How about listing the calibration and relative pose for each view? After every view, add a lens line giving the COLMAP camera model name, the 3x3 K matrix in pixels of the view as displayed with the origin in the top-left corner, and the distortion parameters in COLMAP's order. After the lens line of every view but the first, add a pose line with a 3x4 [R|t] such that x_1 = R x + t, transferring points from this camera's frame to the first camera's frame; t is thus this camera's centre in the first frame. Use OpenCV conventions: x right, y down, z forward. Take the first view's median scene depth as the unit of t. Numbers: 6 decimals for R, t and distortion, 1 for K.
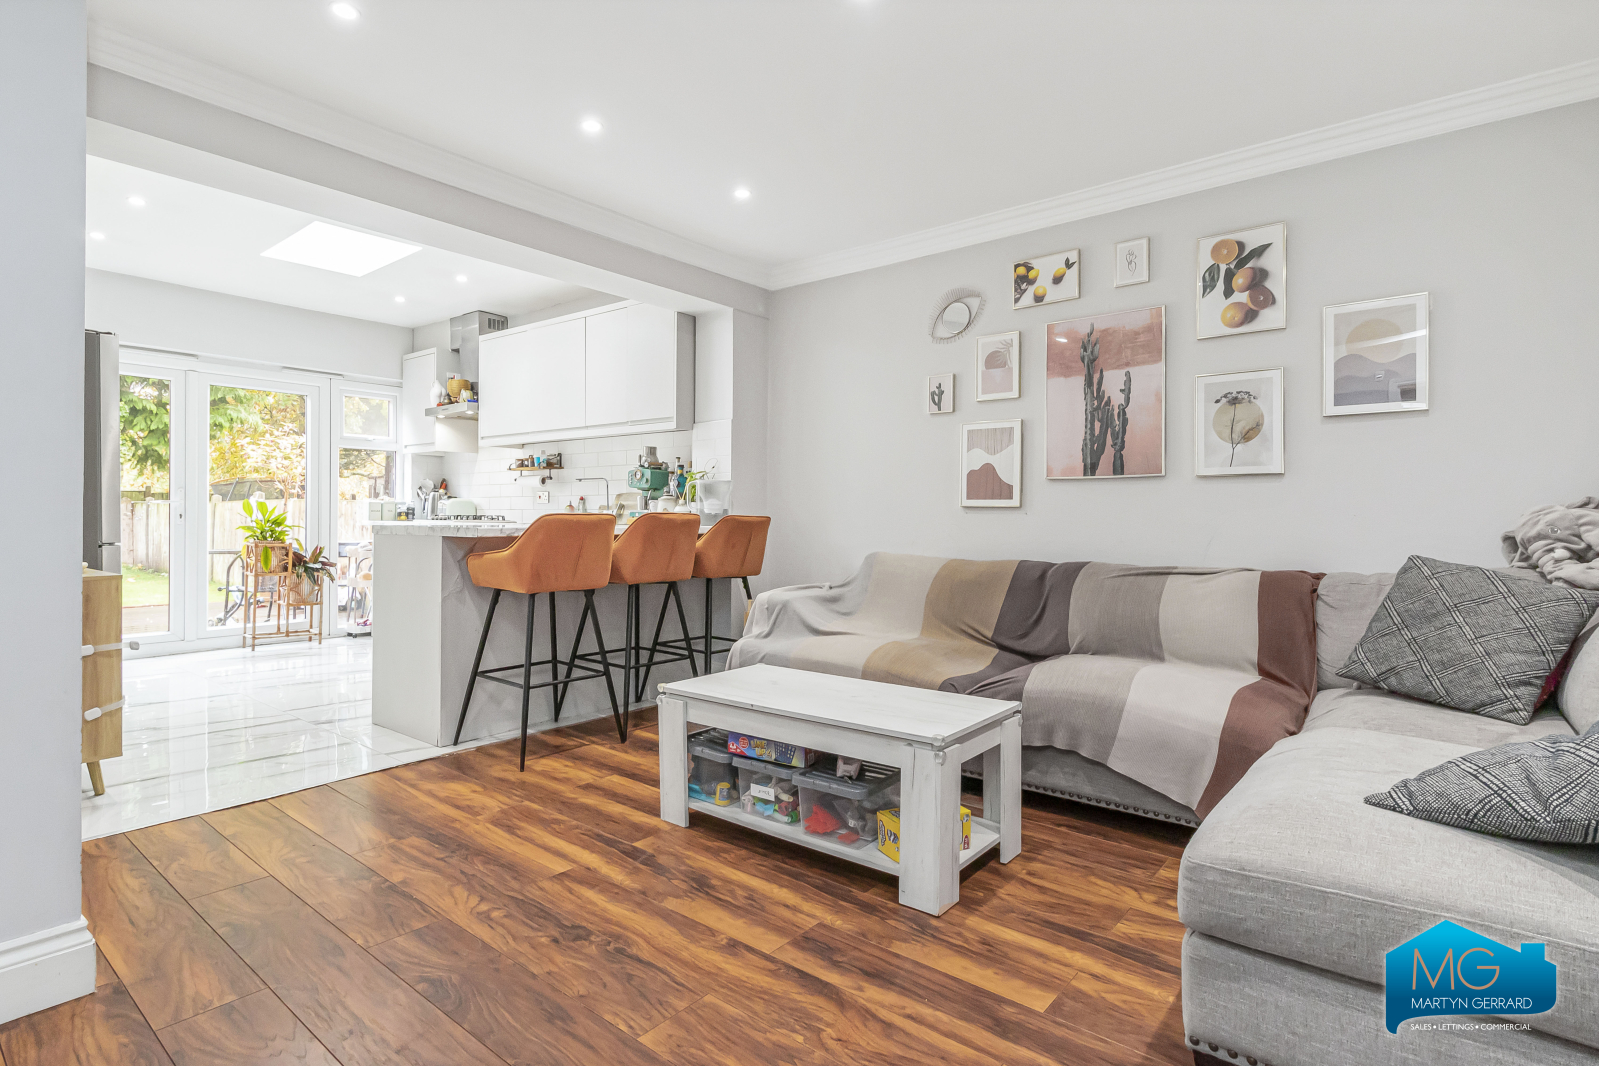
lens RADIAL K [[818.9, 0, 796.8], [0, 818.9, 512.9], [0, 0, 1]] dist [0.001280, 0.000045]
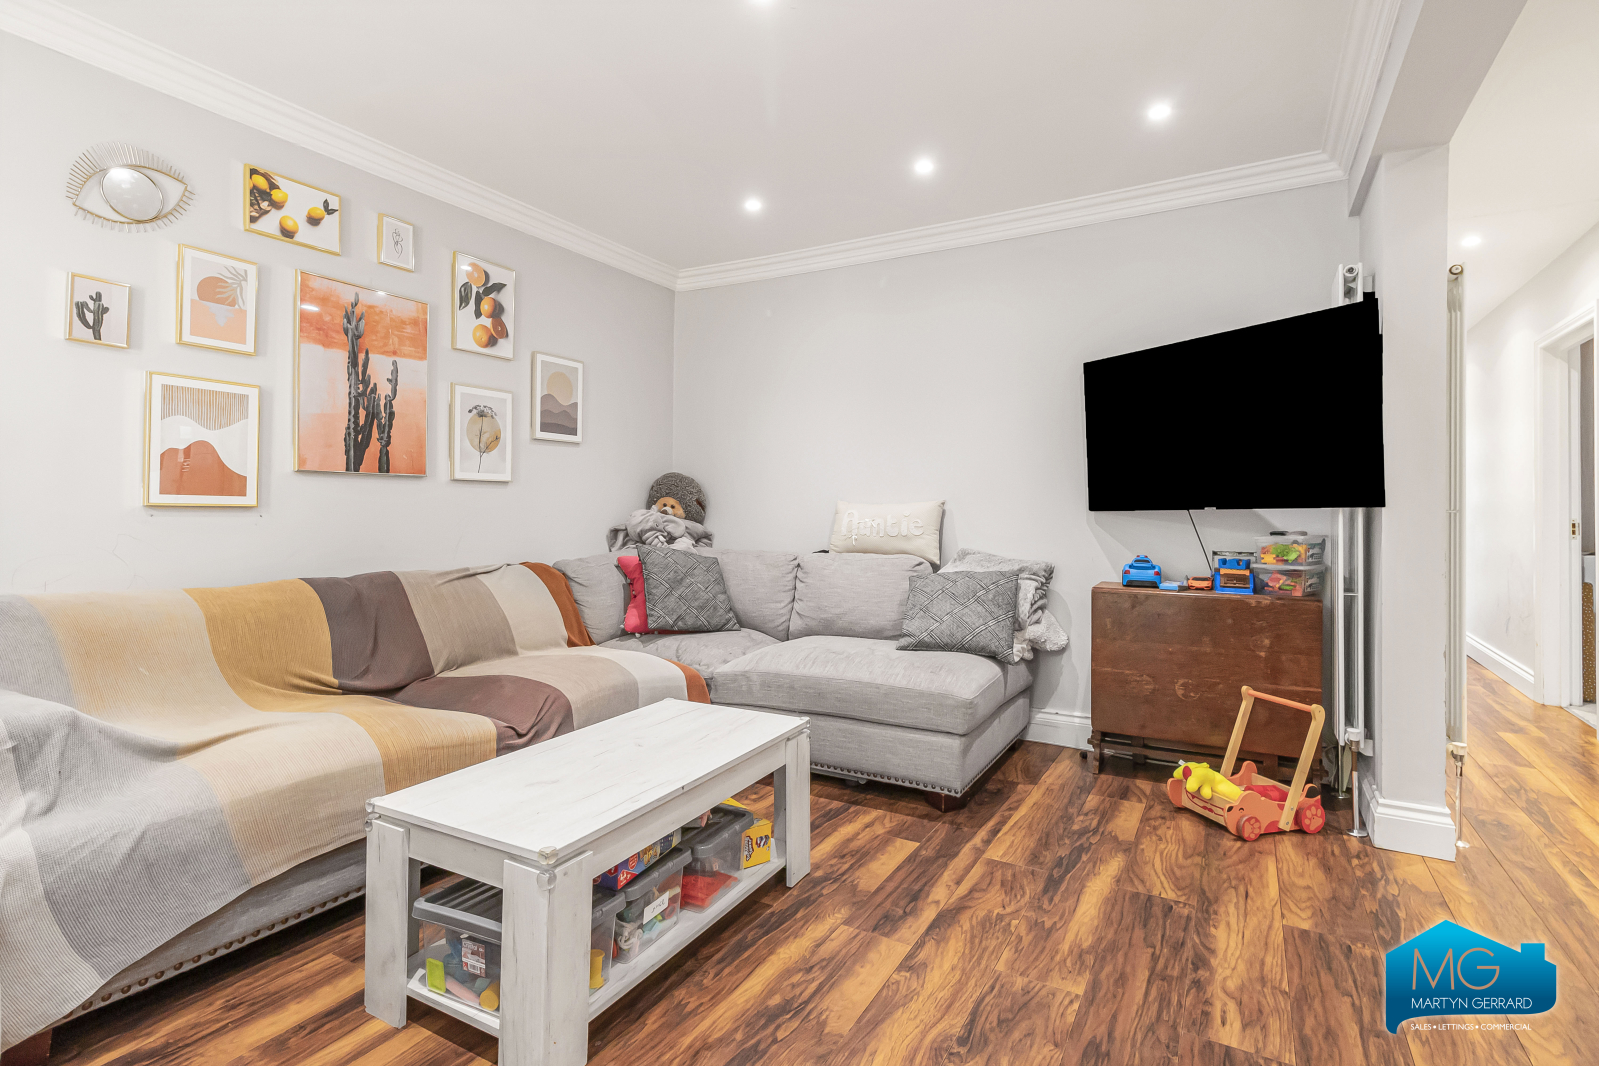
lens RADIAL K [[780.9, 0, 801.9], [0, 780.9, 497.8], [0, 0, 1]] dist [0.000472, 0.000141]
pose [[-0.179794, 0.012957, 0.983619, -0.547897], [-0.010555, 0.999830, -0.015100, -0.011467], [-0.983648, -0.013097, -0.179626, 0.724959]]
